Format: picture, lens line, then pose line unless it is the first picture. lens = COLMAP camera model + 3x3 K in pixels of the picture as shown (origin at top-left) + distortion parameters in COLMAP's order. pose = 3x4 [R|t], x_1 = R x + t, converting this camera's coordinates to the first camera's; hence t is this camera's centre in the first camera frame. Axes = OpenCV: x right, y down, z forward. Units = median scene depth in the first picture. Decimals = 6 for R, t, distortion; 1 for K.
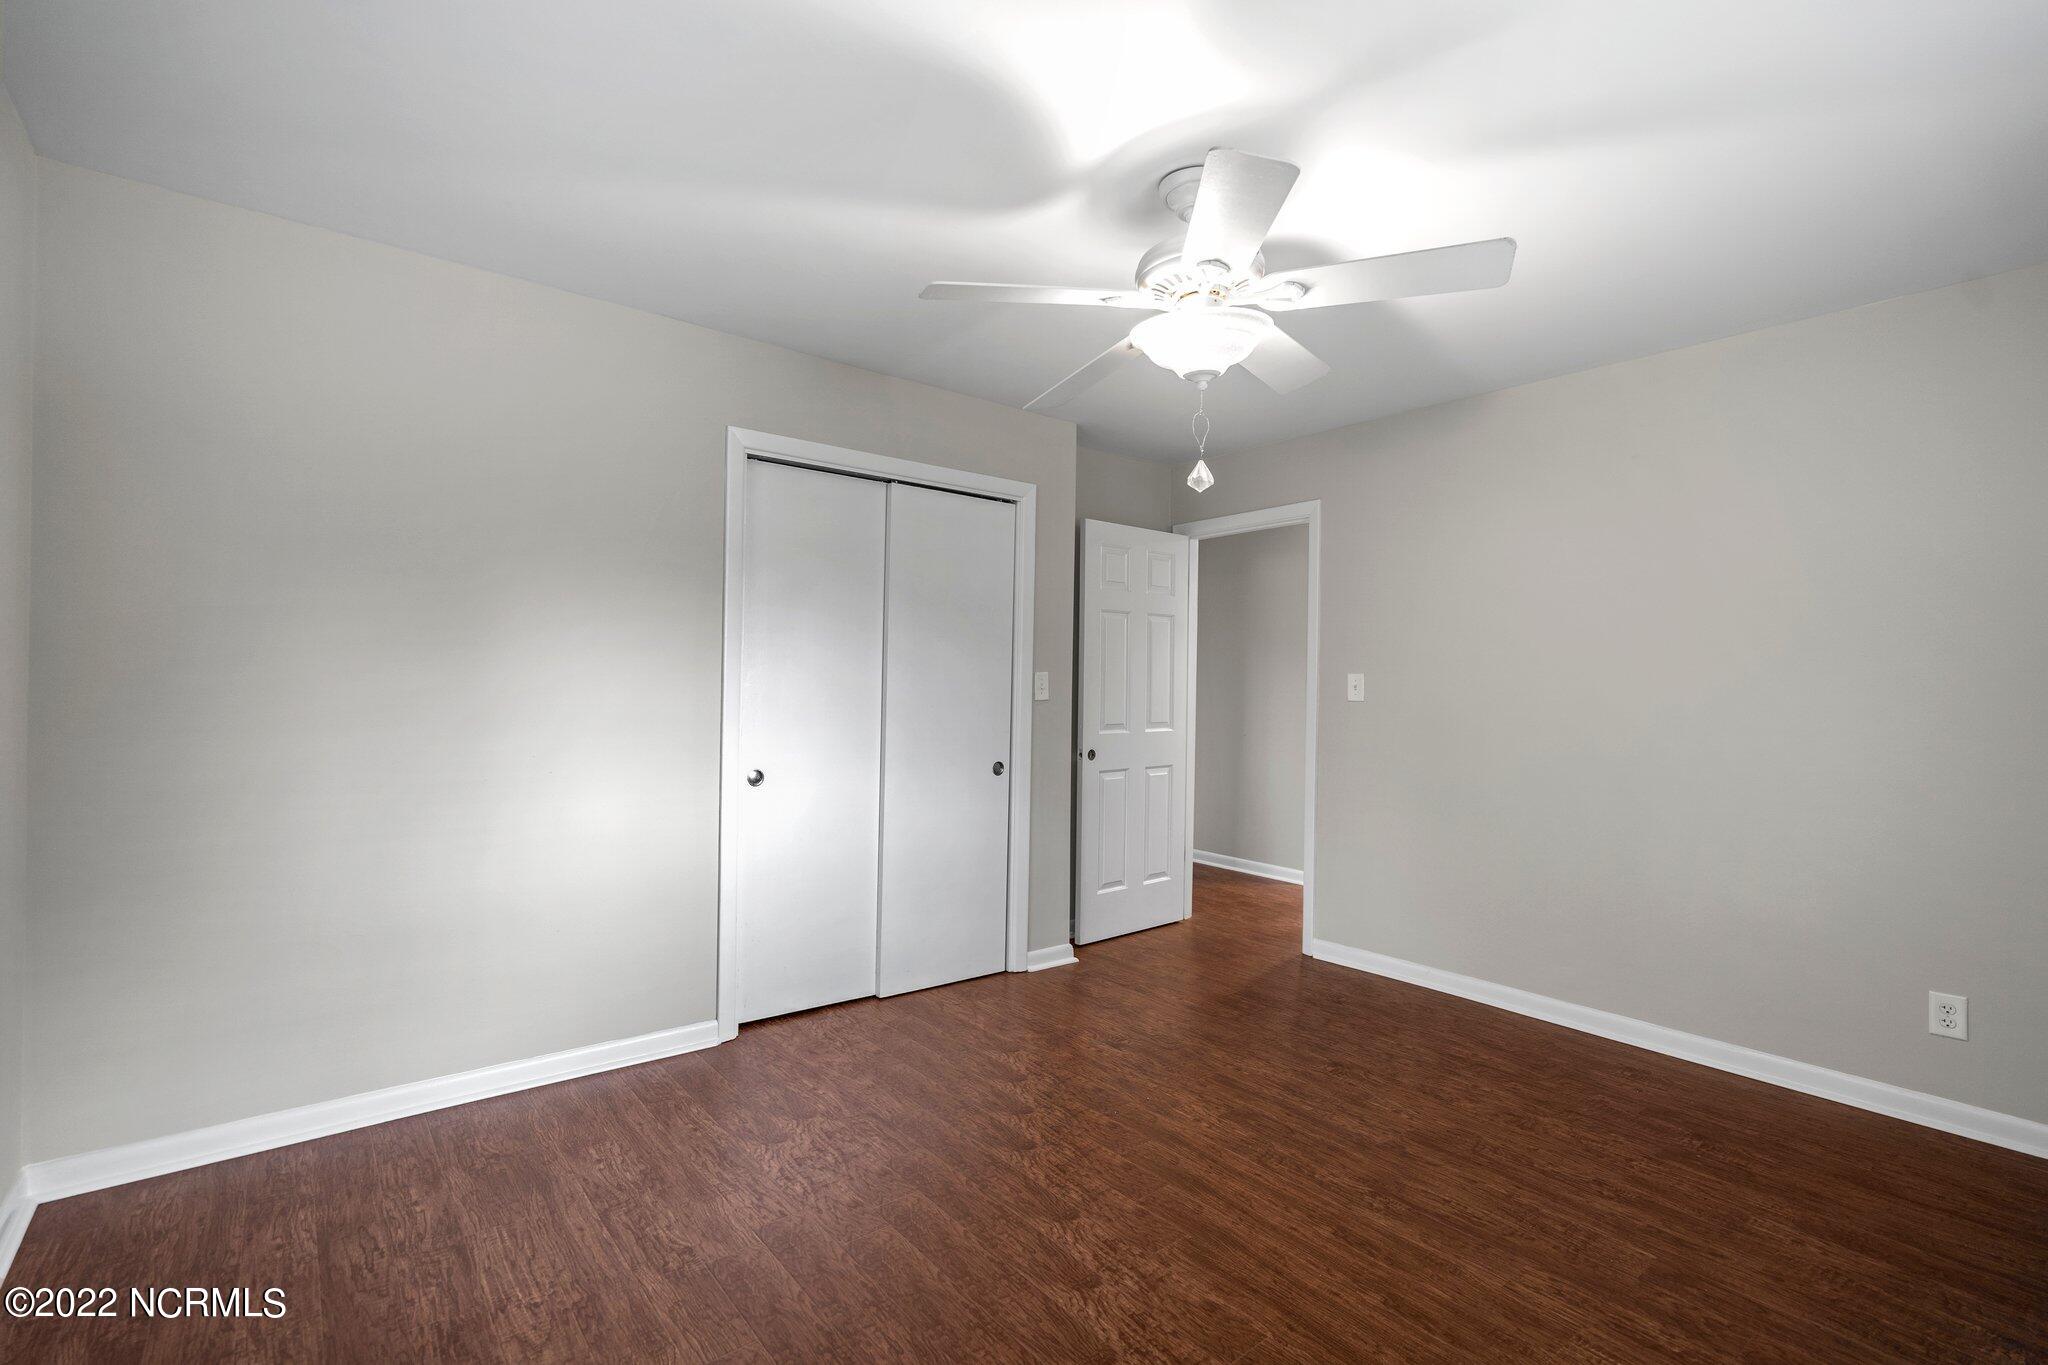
lens RADIAL K [[948.4, 0, 1015.7], [0, 948.4, 689.8], [0, 0, 1]] dist [0.001524, 0.000679]
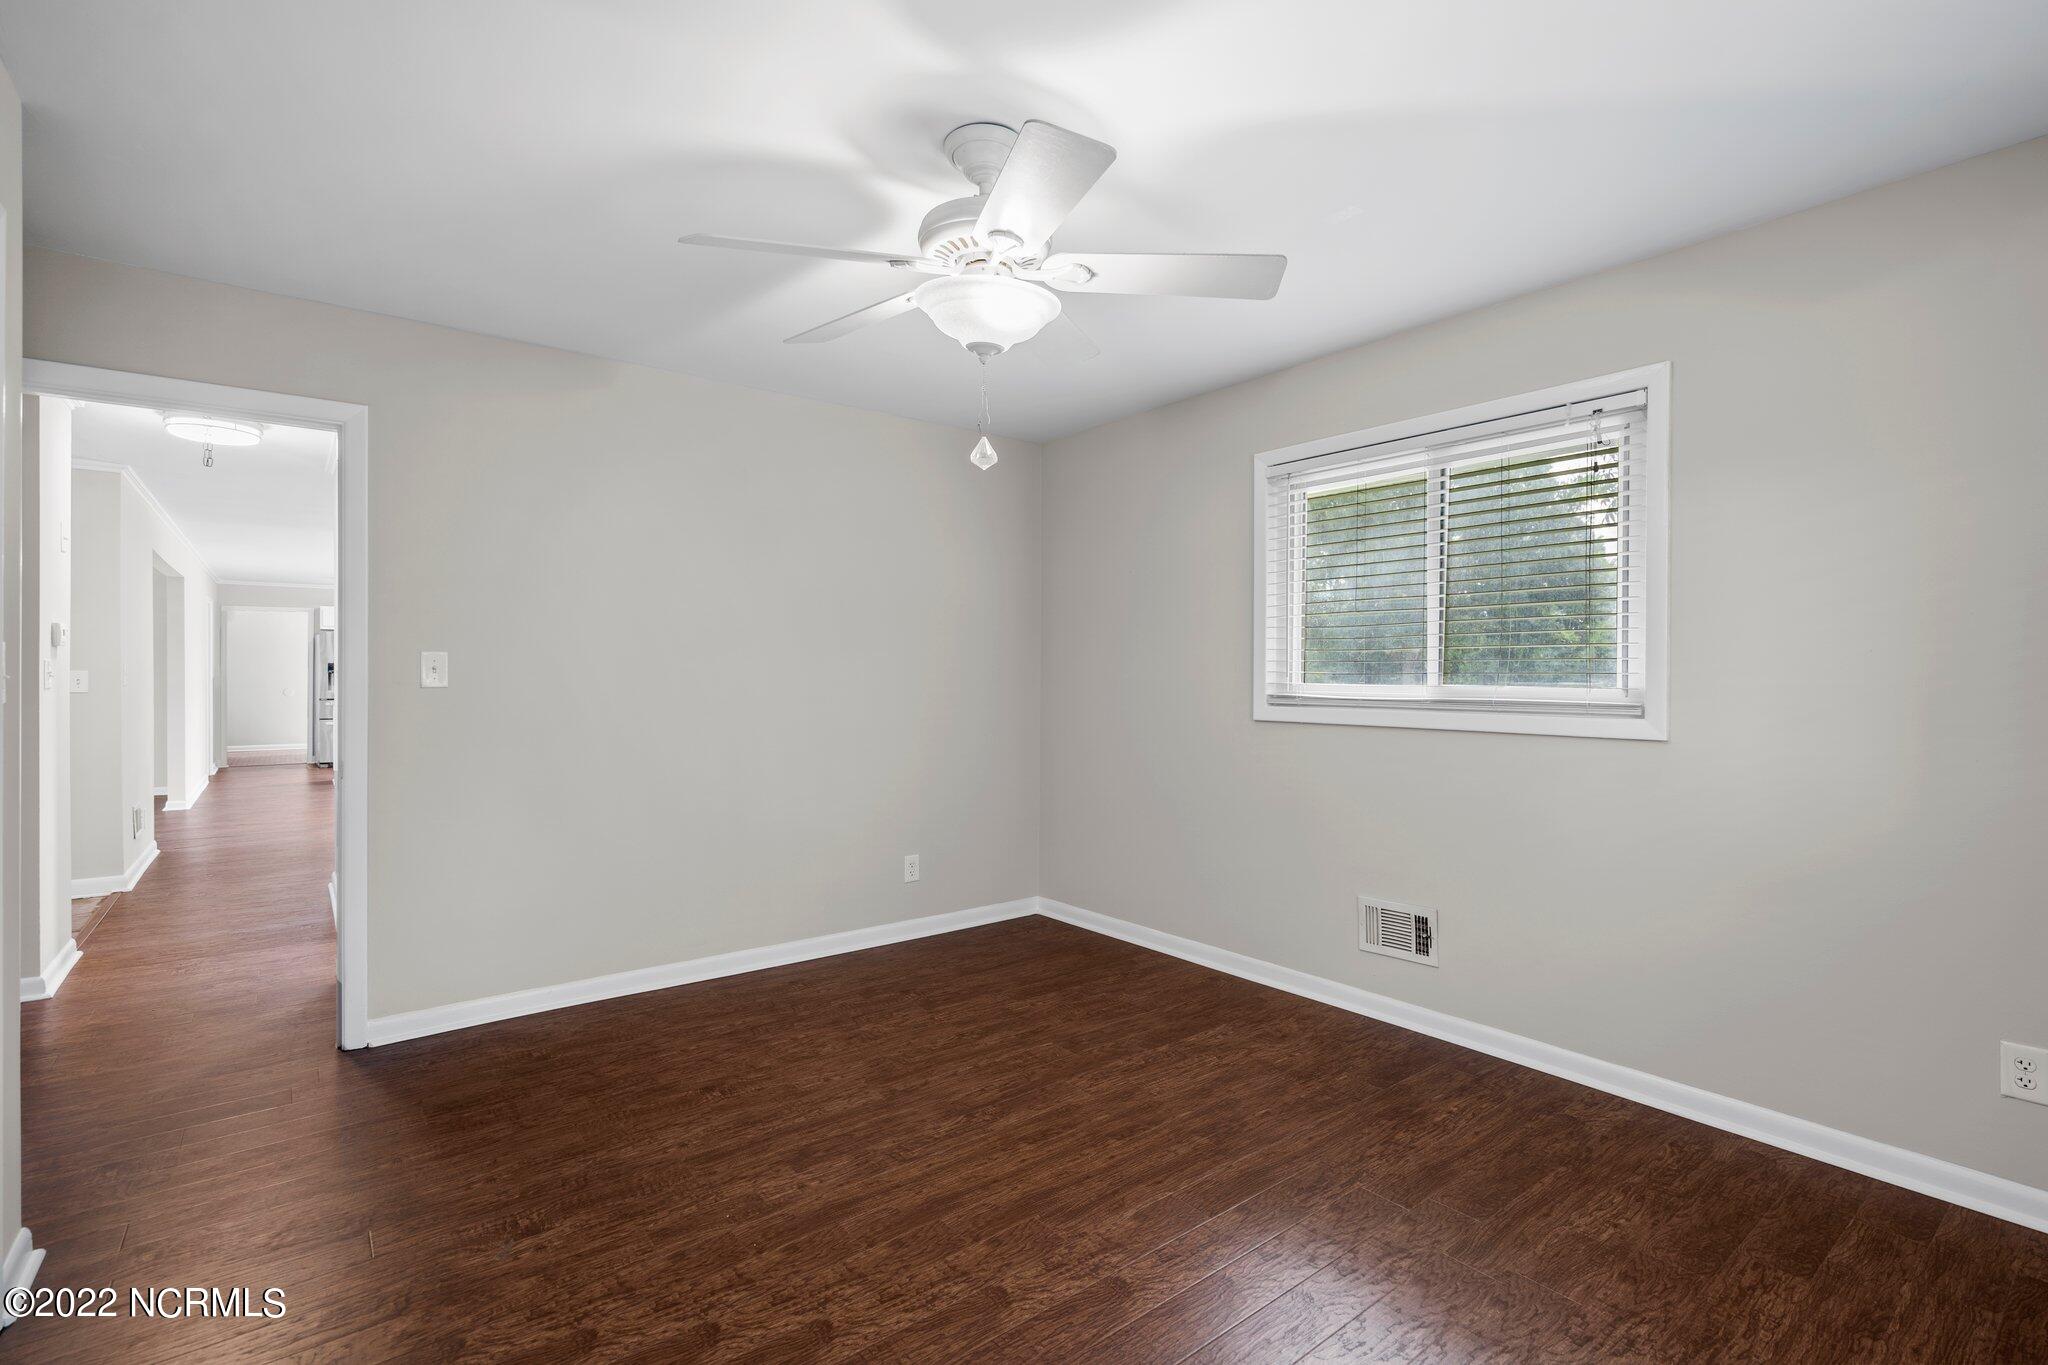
lens RADIAL K [[948.4, 0, 1031.9], [0, 948.4, 718.4], [0, 0, 1]] dist [0.001524, 0.000679]
pose [[-0.002443, -0.063550, 0.997976, -0.673645], [0.008132, 0.997944, 0.063568, -0.017950], [-0.999964, 0.008270, -0.001921, 0.847909]]
